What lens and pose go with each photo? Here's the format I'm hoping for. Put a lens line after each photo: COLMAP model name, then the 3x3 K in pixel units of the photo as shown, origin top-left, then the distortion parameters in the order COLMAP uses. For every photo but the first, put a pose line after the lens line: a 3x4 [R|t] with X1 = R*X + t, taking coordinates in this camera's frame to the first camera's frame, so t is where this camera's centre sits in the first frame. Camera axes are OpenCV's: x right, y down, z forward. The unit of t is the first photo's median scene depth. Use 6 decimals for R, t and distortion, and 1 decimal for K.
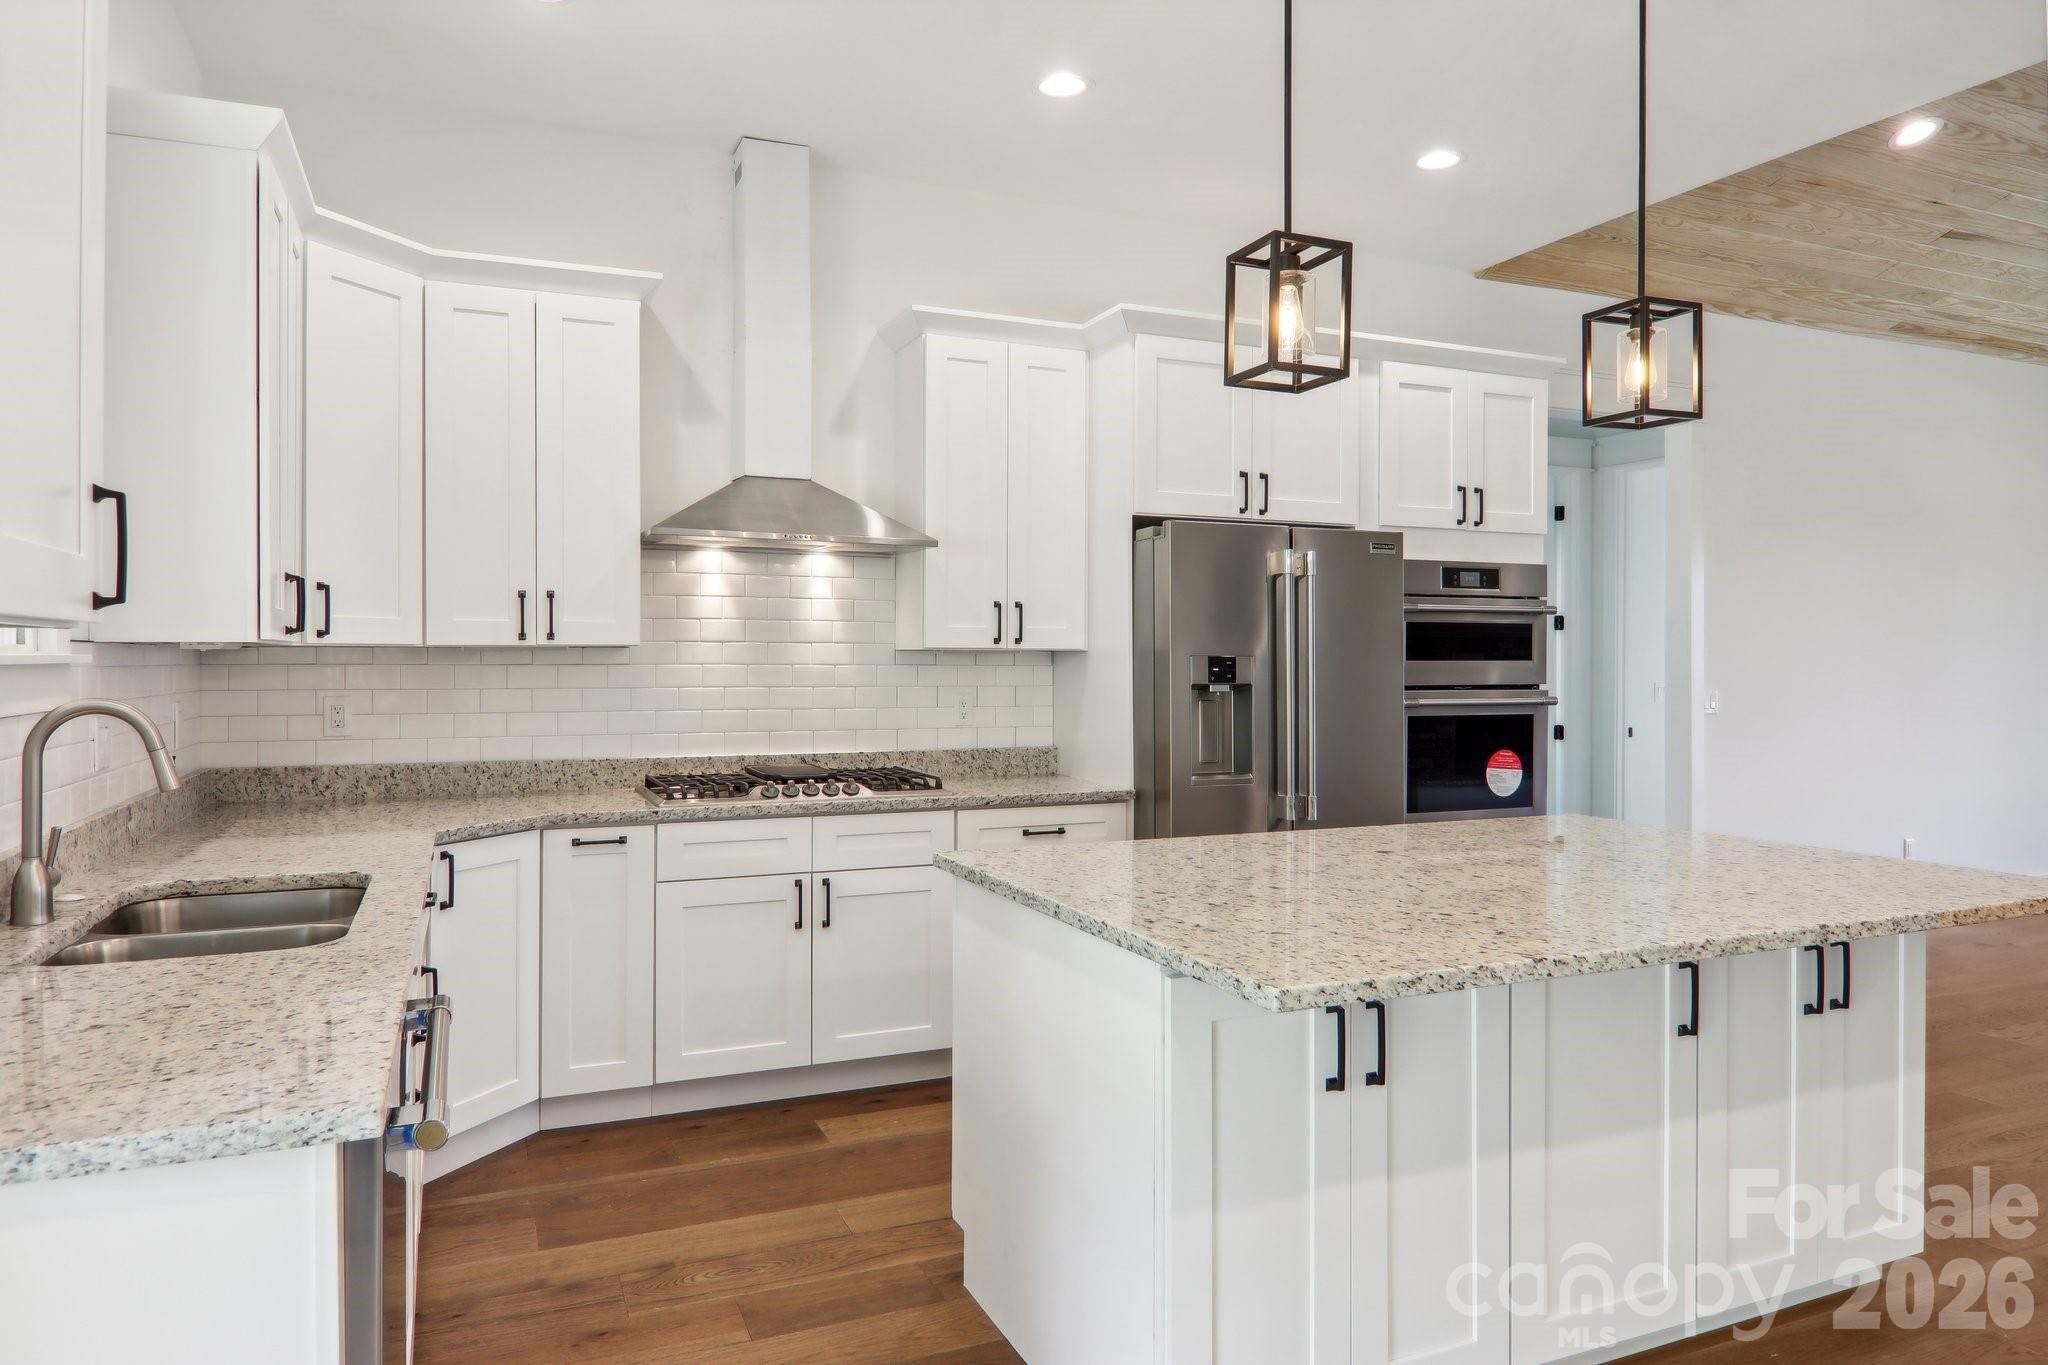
lens RADIAL K [[1307.5, 0, 1028.2], [0, 1307.5, 649.2], [0, 0, 1]] dist [-0.001343, -0.002527]
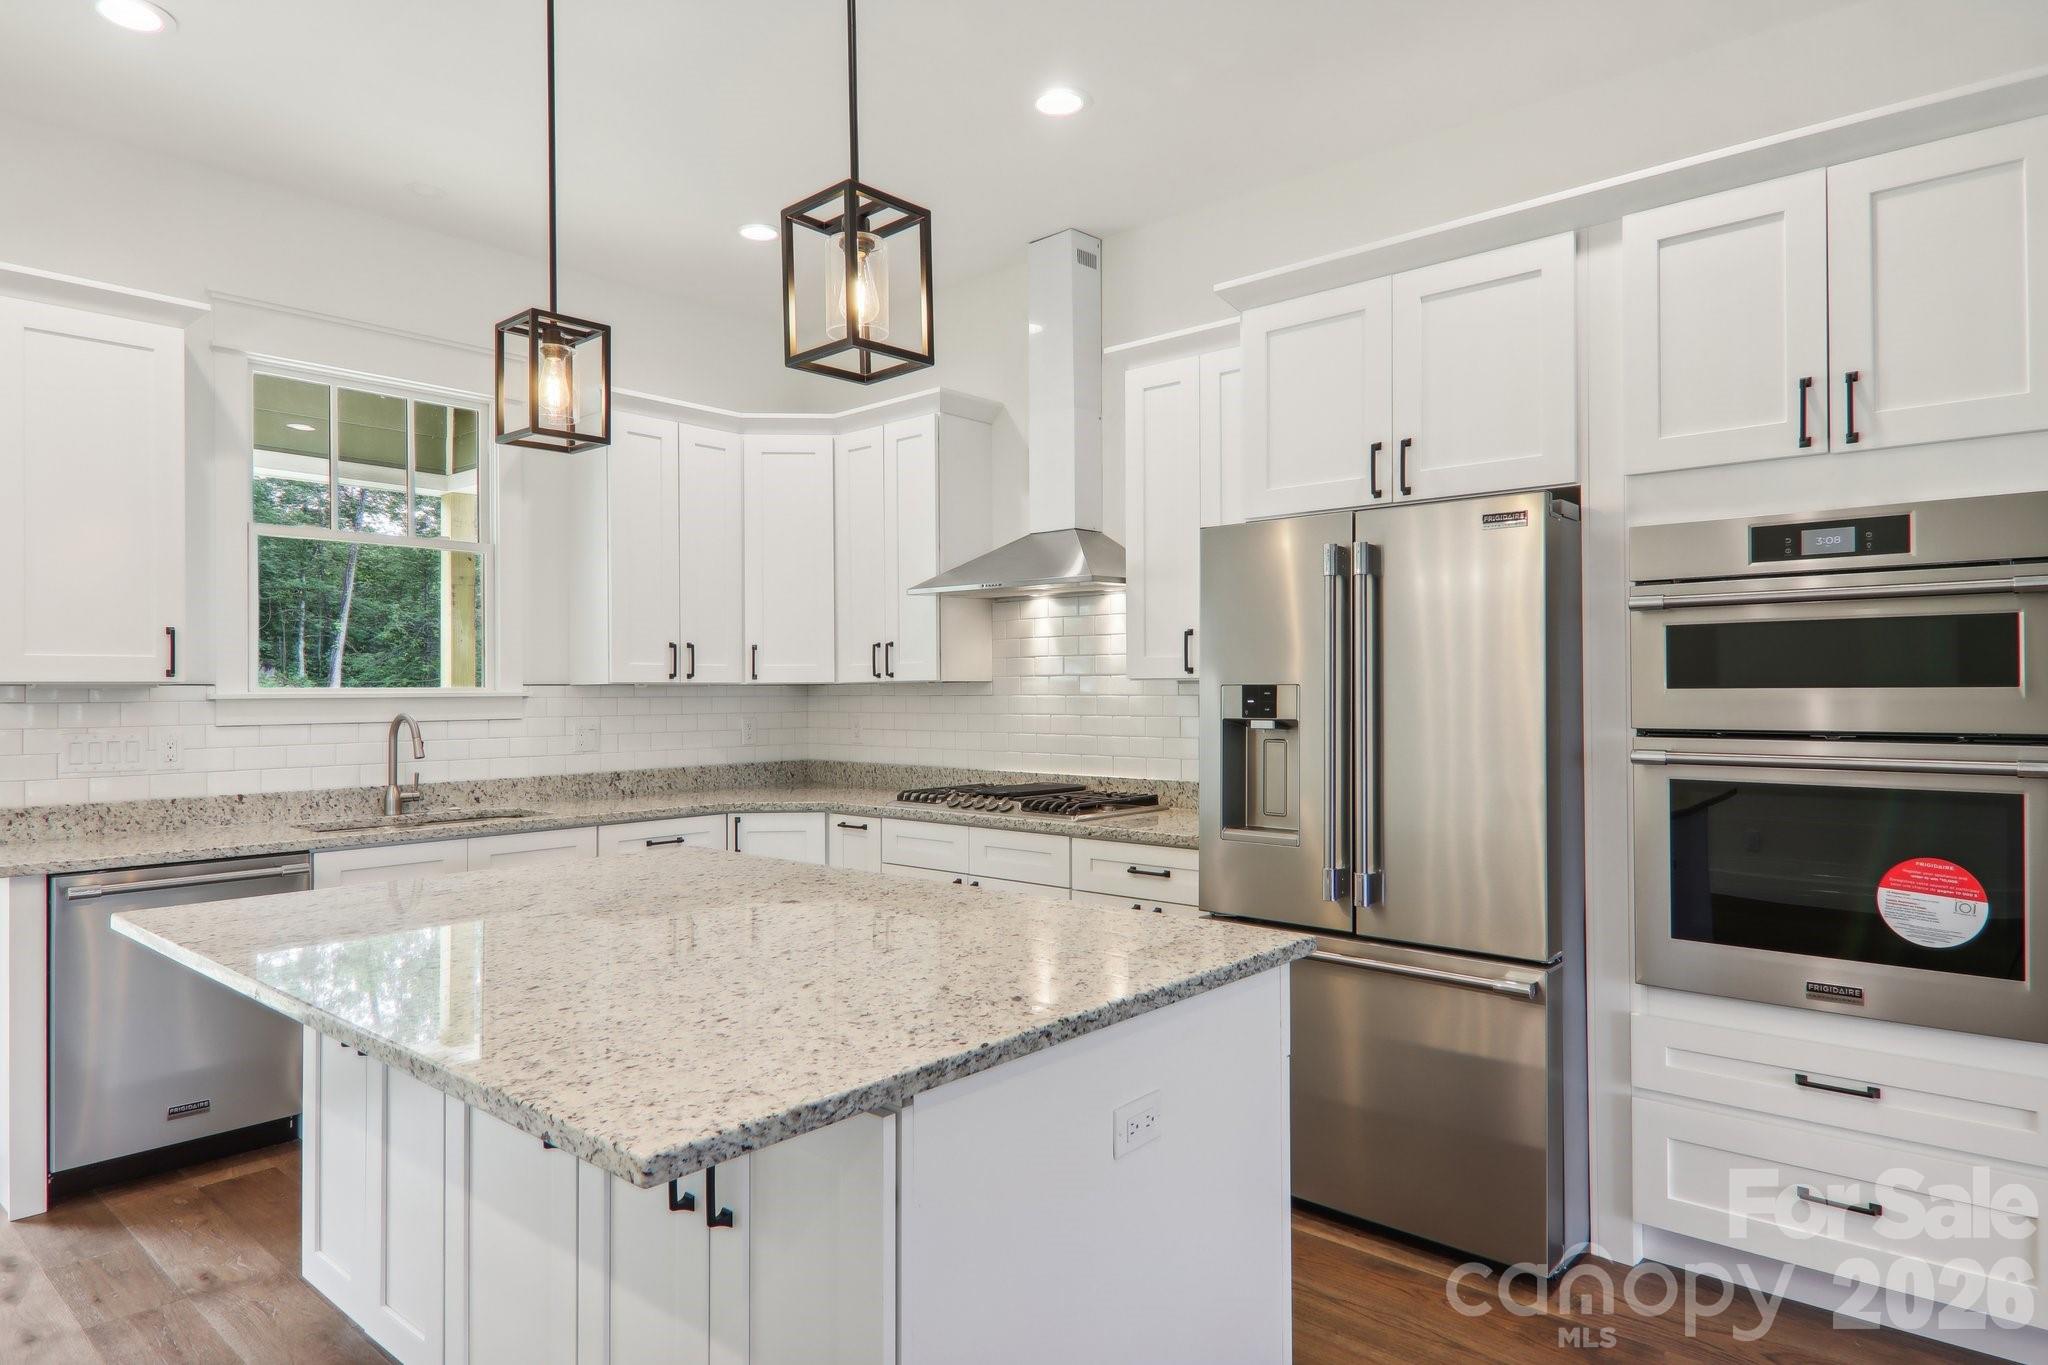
lens RADIAL K [[1196.7, 0, 1024.0], [0, 1196.7, 682.5], [0, 0, 1]] dist [0.016984, -0.001252]
pose [[0.426702, -0.010135, -0.904336, 0.762338], [0.012155, 0.999911, -0.005470, 0.006022], [0.904311, -0.008658, 0.426787, 0.549775]]
